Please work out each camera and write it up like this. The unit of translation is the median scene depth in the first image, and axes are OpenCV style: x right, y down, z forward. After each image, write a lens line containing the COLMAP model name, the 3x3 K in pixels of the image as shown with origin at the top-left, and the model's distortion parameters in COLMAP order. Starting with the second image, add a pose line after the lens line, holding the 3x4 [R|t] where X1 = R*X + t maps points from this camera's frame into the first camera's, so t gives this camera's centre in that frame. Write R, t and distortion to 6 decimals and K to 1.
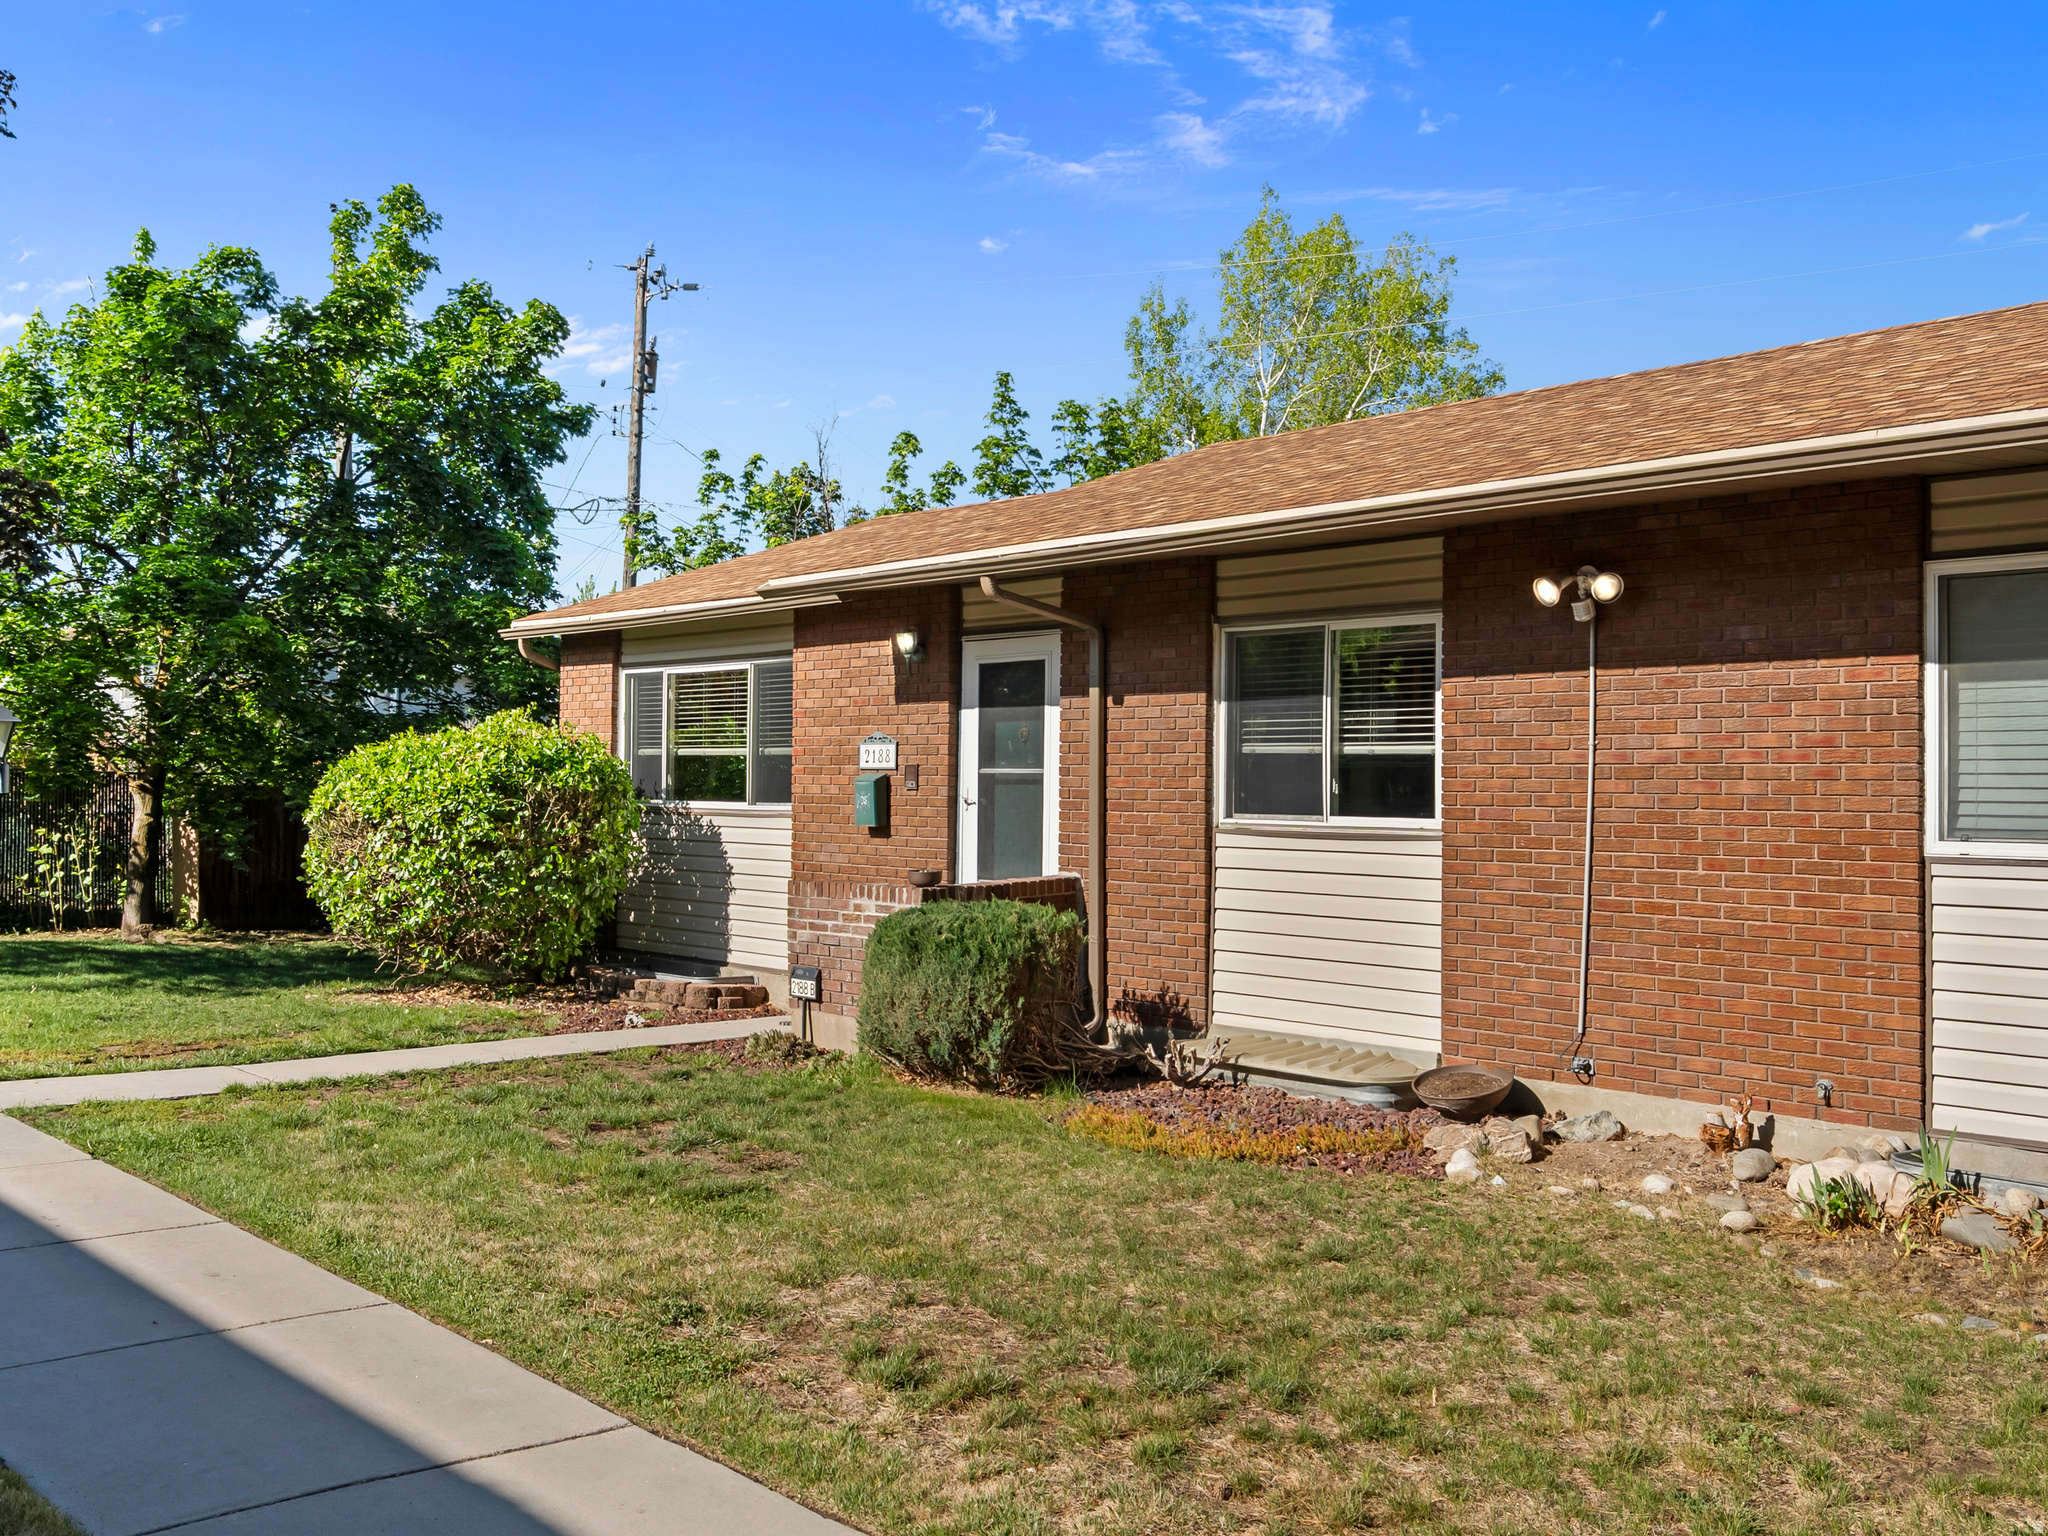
lens RADIAL K [[1707.3, 0, 1024.0], [0, 1707.3, 691.5], [0, 0, 1]] dist [0.007519, 0.007274]
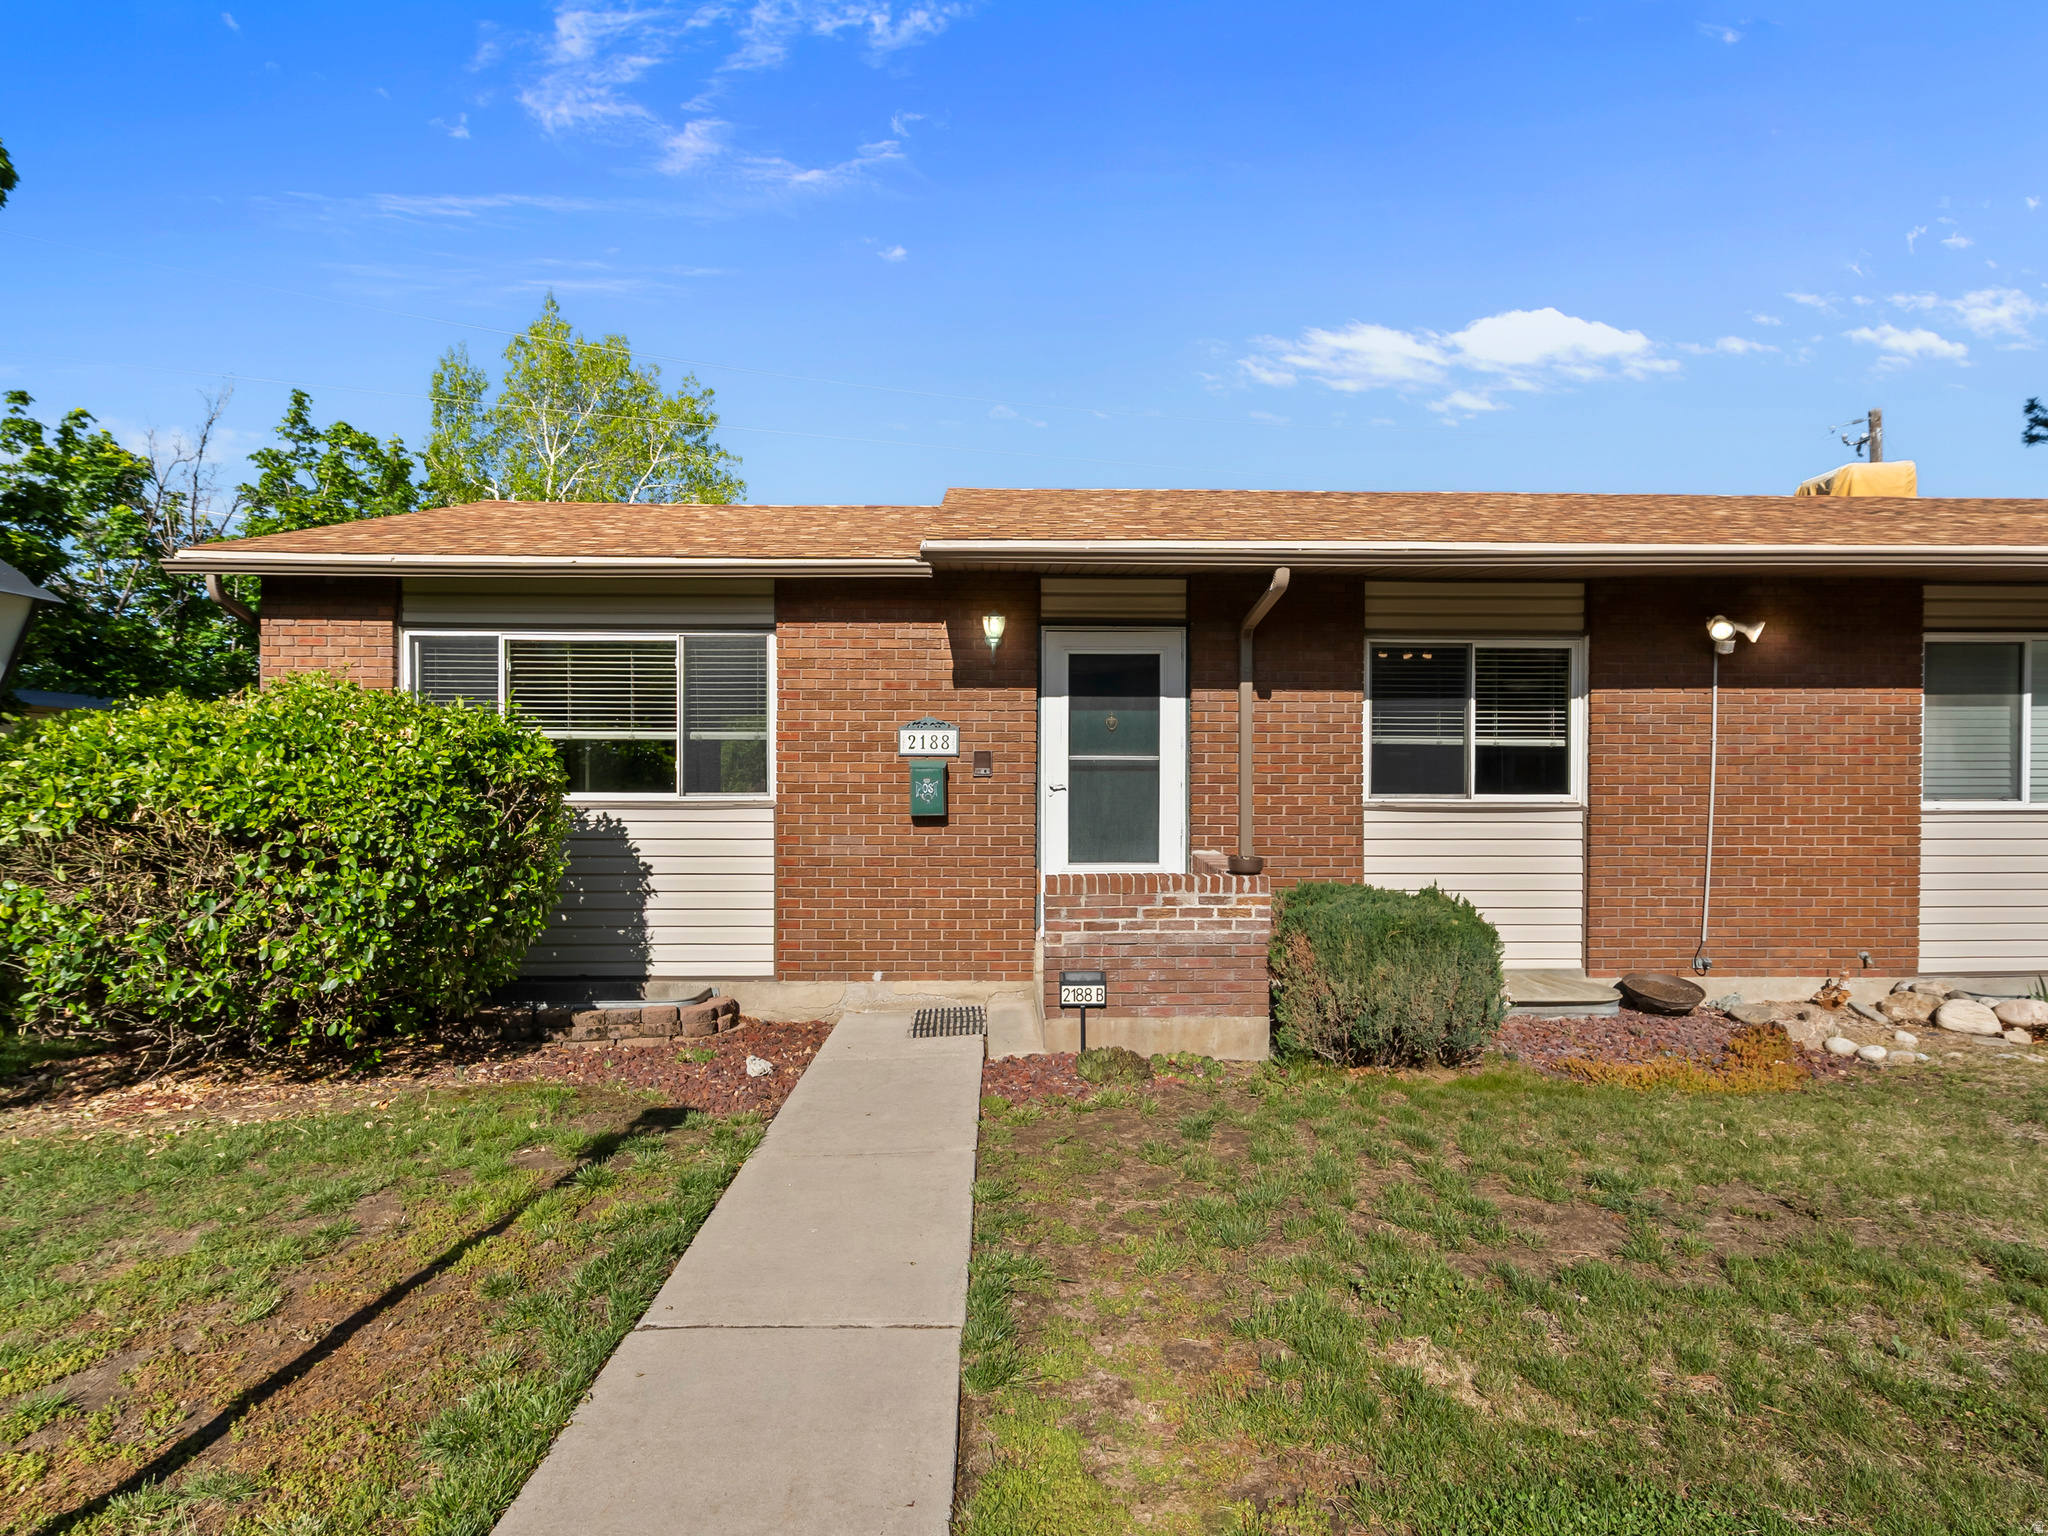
lens RADIAL K [[1044.3, 0, 1026.7], [0, 1044.3, 751.3], [0, 0, 1]] dist [-0.003252, 0.001291]
pose [[0.688179, 0.008072, 0.725496, -0.576786], [-0.035409, 0.999120, 0.022472, 0.033593], [-0.724676, -0.041154, 0.687860, 0.669086]]
